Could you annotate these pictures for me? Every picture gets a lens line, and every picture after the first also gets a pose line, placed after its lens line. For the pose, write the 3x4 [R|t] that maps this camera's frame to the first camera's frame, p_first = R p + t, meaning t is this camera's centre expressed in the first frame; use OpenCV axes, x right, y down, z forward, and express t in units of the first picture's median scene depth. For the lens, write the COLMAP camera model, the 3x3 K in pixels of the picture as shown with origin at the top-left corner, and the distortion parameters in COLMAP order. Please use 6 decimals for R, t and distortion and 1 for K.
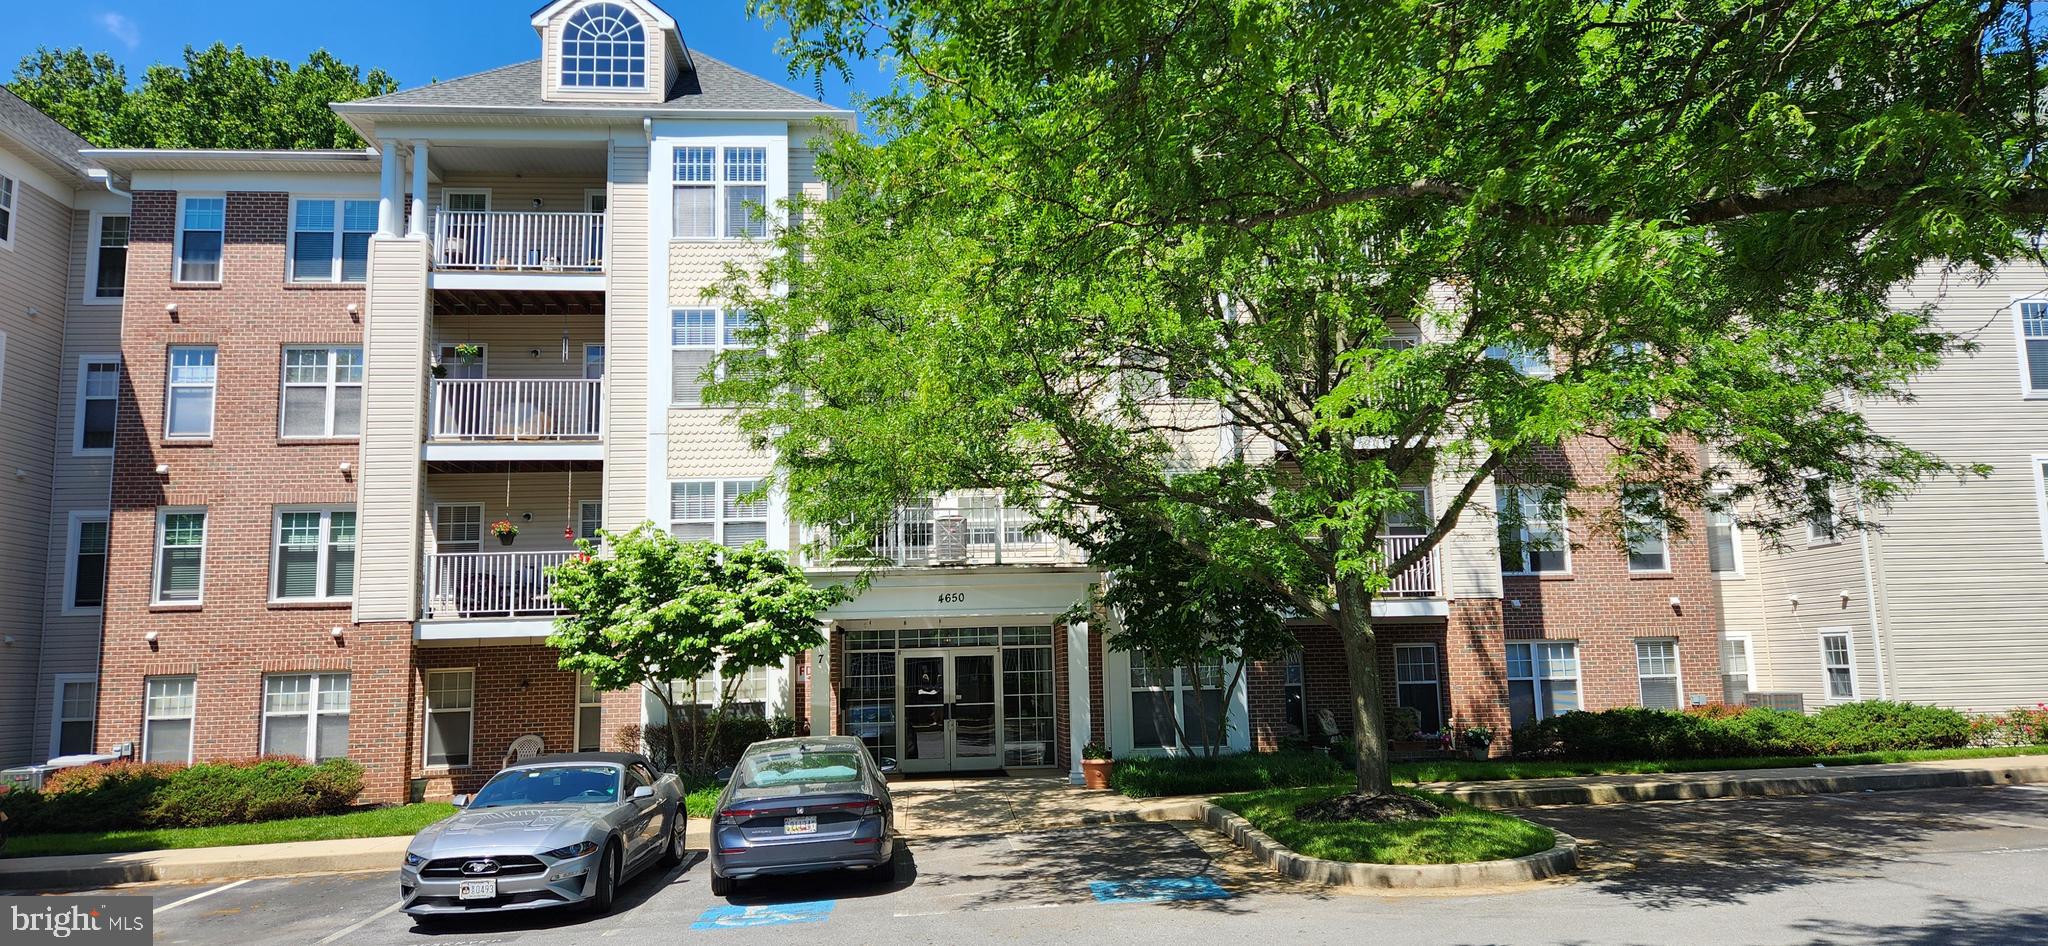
lens RADIAL K [[1373.0, 0, 1032.0], [0, 1373.0, 461.2], [0, 0, 1]] dist [0.055146, -0.028738]
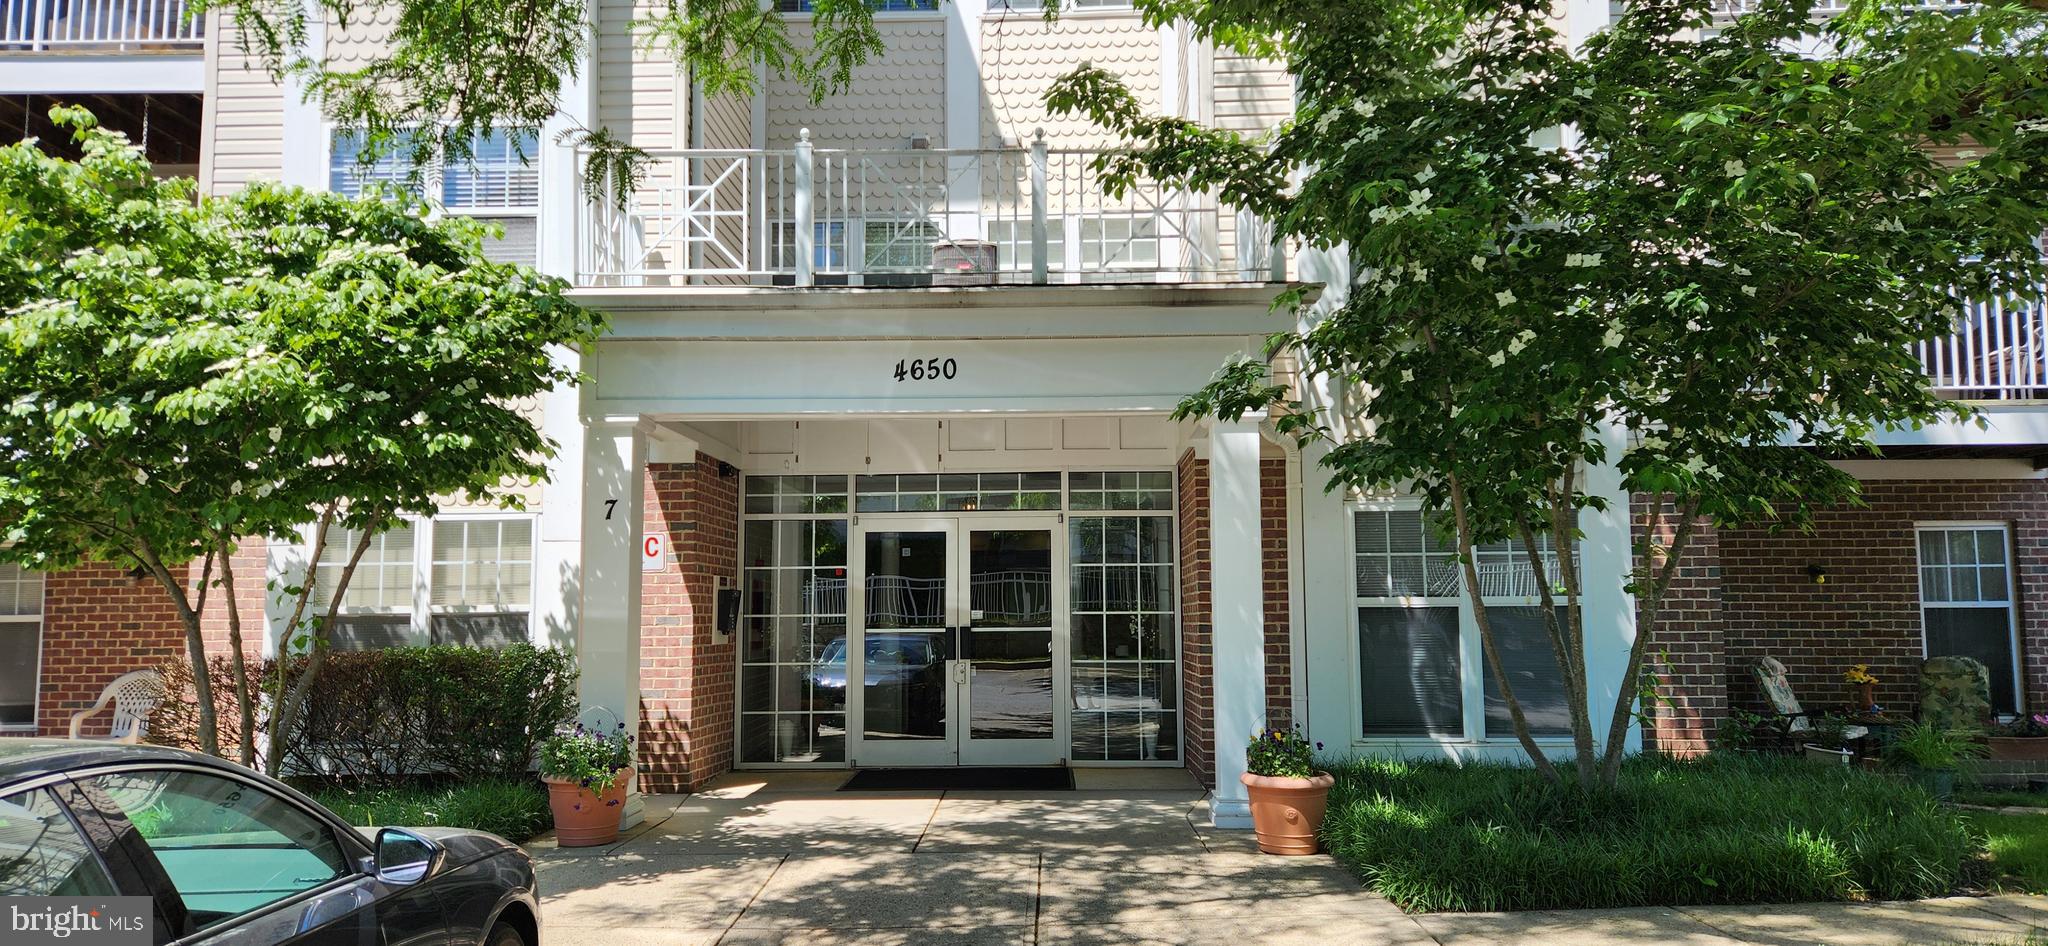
lens RADIAL K [[1373.0, 0, 1012.0], [0, 1373.0, 479.9], [0, 0, 1]] dist [0.055146, -0.028738]
pose [[0.993945, 0.008128, -0.109581, 0.011895], [-0.001847, 0.998355, 0.057302, 0.104379], [0.109867, -0.056753, 0.992325, 0.567440]]
